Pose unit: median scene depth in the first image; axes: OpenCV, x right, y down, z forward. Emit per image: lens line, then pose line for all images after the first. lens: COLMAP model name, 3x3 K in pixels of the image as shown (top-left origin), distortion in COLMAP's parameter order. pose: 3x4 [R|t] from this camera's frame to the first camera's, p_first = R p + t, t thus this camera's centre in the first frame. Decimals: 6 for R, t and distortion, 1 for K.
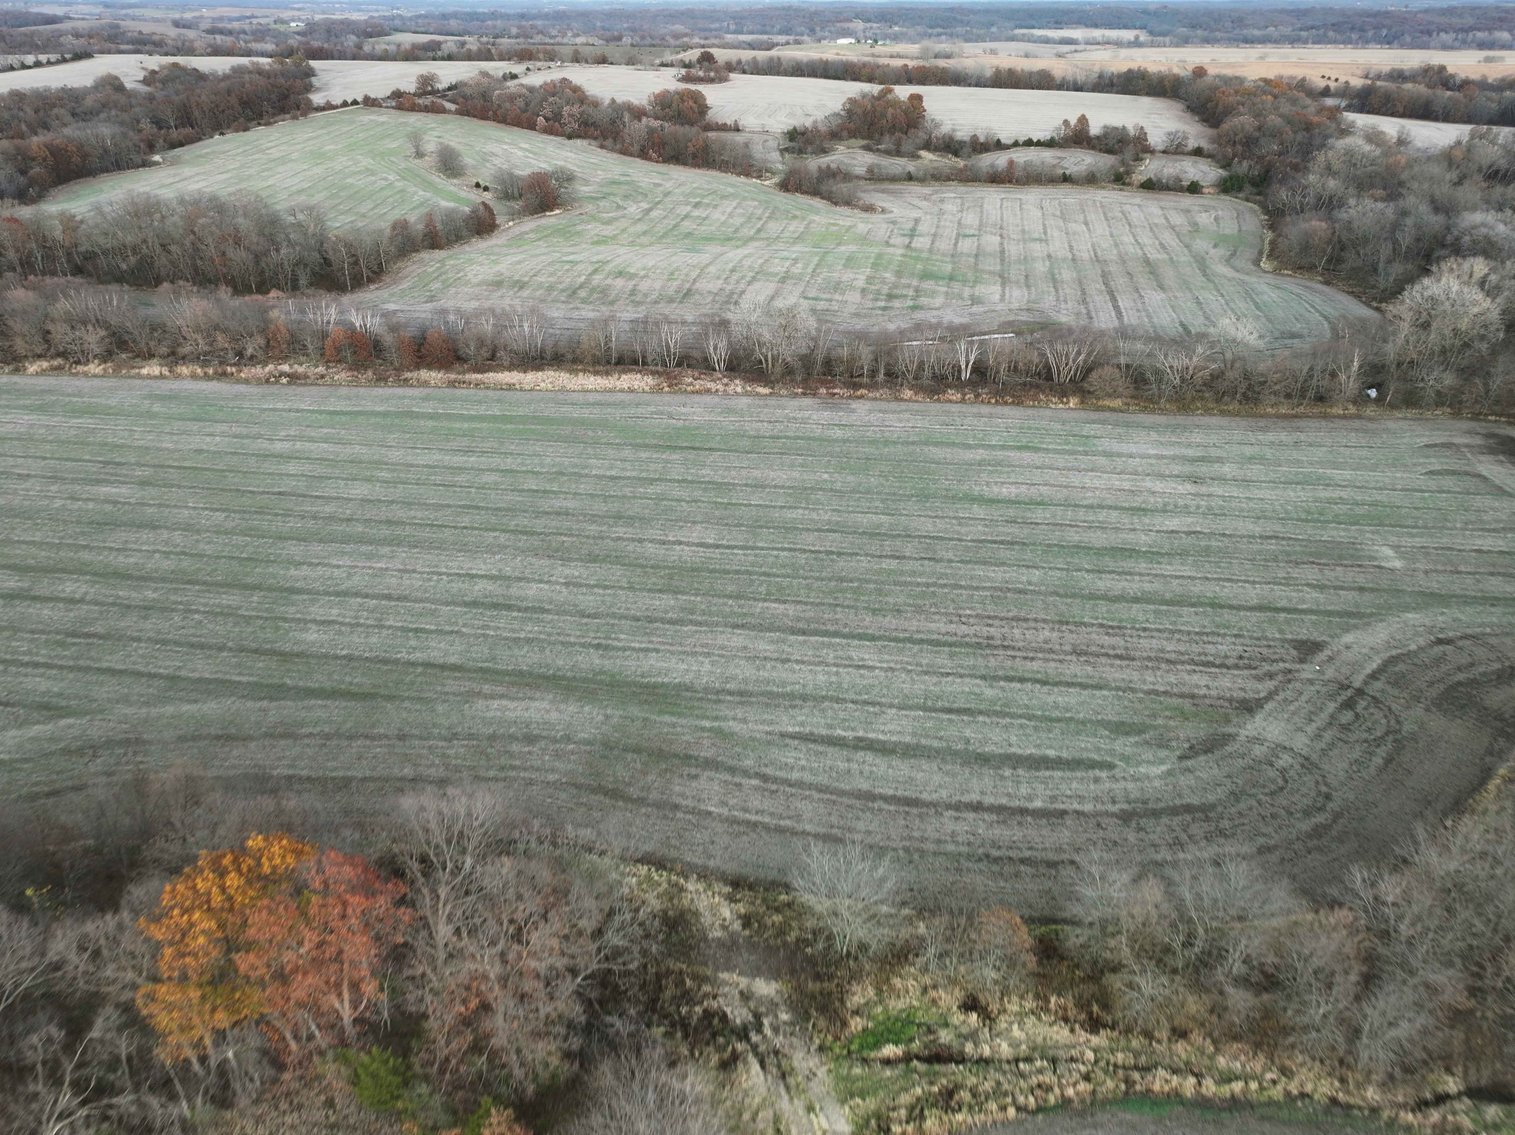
lens RADIAL K [[1066.2, 0, 759.9], [0, 1066.2, 582.3], [0, 0, 1]] dist [-0.000004, 0.015272]
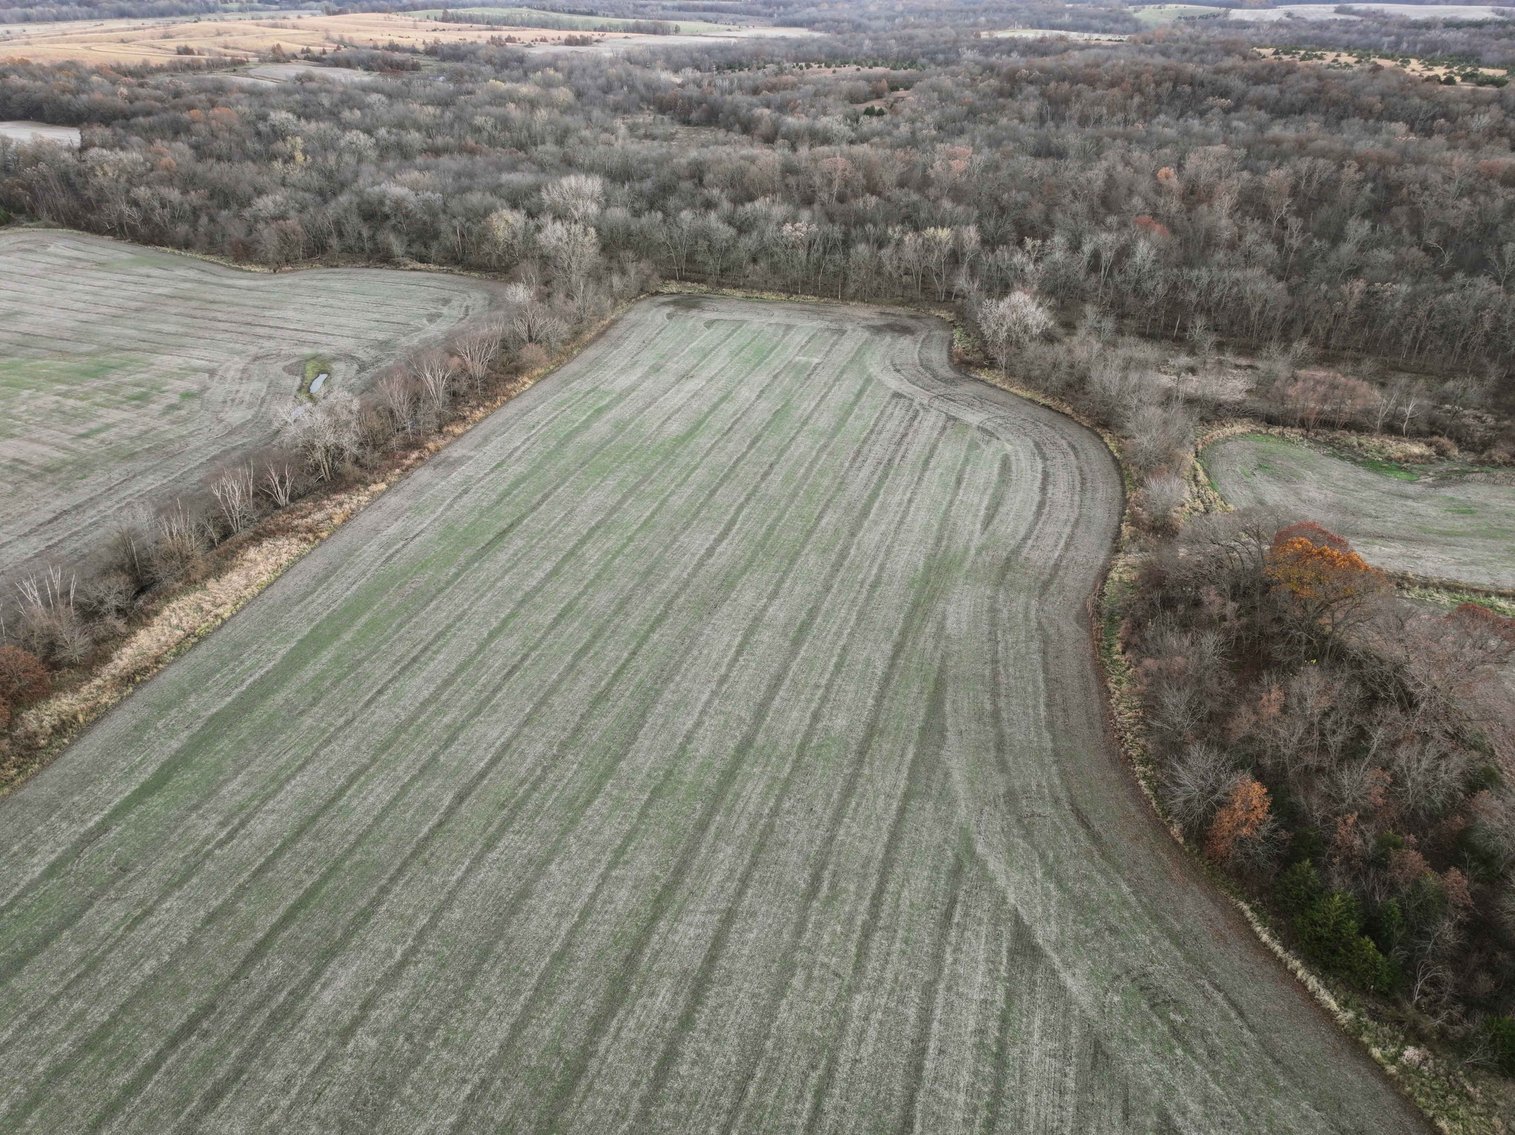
lens RADIAL K [[1066.2, 0, 760.9], [0, 1066.2, 567.1], [0, 0, 1]] dist [-0.000004, 0.015272]
pose [[0.142094, -0.485892, 0.862391, -0.960504], [0.471982, 0.799072, 0.372448, -0.381115], [-0.870082, 0.354110, 0.342875, 0.496873]]
